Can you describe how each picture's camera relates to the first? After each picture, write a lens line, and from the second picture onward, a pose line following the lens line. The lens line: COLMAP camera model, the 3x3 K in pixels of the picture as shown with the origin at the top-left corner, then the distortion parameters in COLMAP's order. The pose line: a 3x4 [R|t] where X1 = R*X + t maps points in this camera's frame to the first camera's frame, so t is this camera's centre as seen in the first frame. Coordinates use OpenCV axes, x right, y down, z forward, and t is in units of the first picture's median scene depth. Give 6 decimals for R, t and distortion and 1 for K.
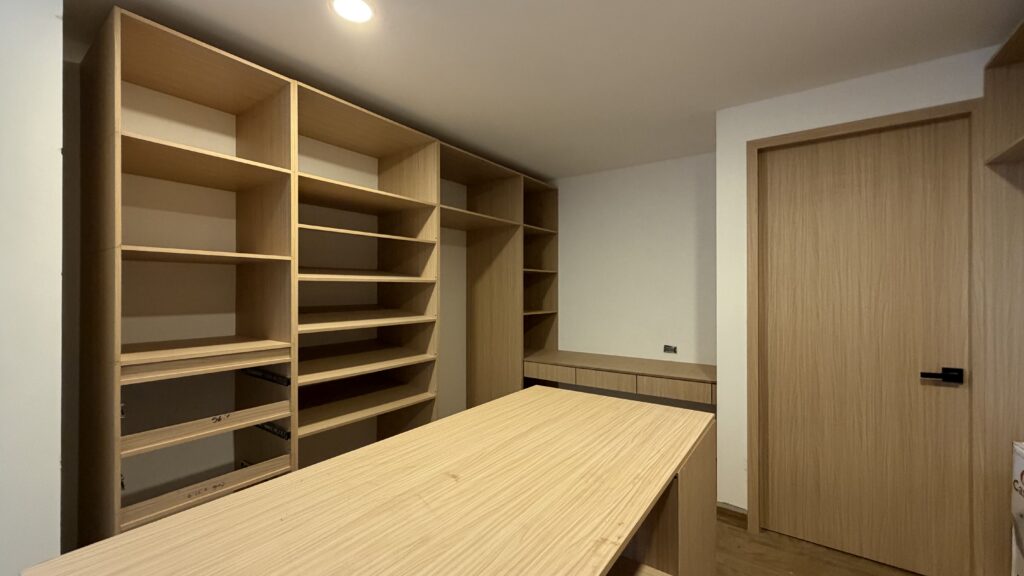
lens RADIAL K [[407.2, 0, 510.6], [0, 407.2, 288.3], [0, 0, 1]] dist [0.002088, 0.000334]
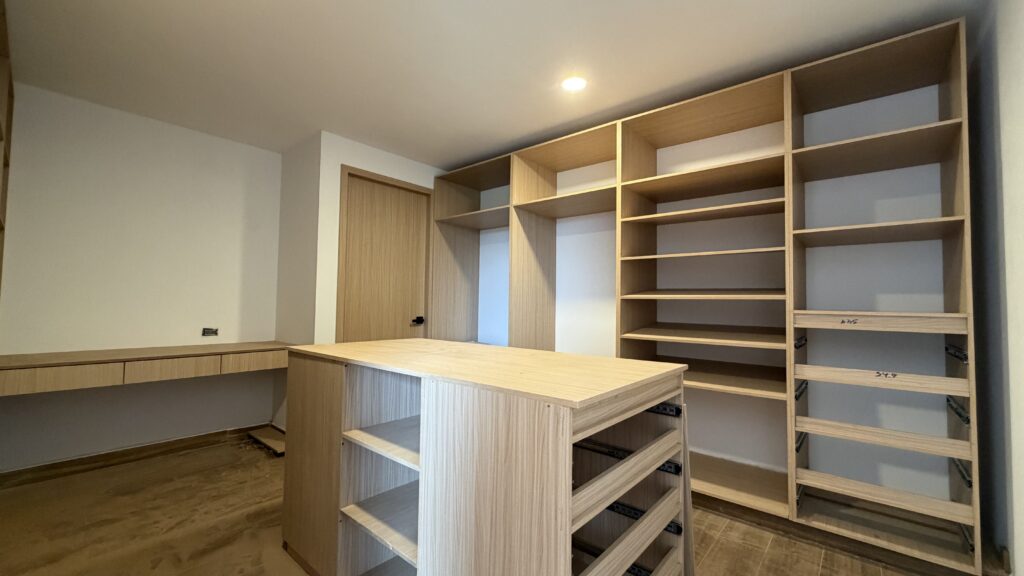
lens RADIAL K [[407.2, 0, 510.6], [0, 407.2, 288.3], [0, 0, 1]] dist [0.002088, 0.000334]
pose [[0.083293, 0.044243, 0.995542, -0.741829], [-0.016738, 0.998935, -0.042994, 0.111790], [-0.996385, -0.013082, 0.083945, 0.318360]]
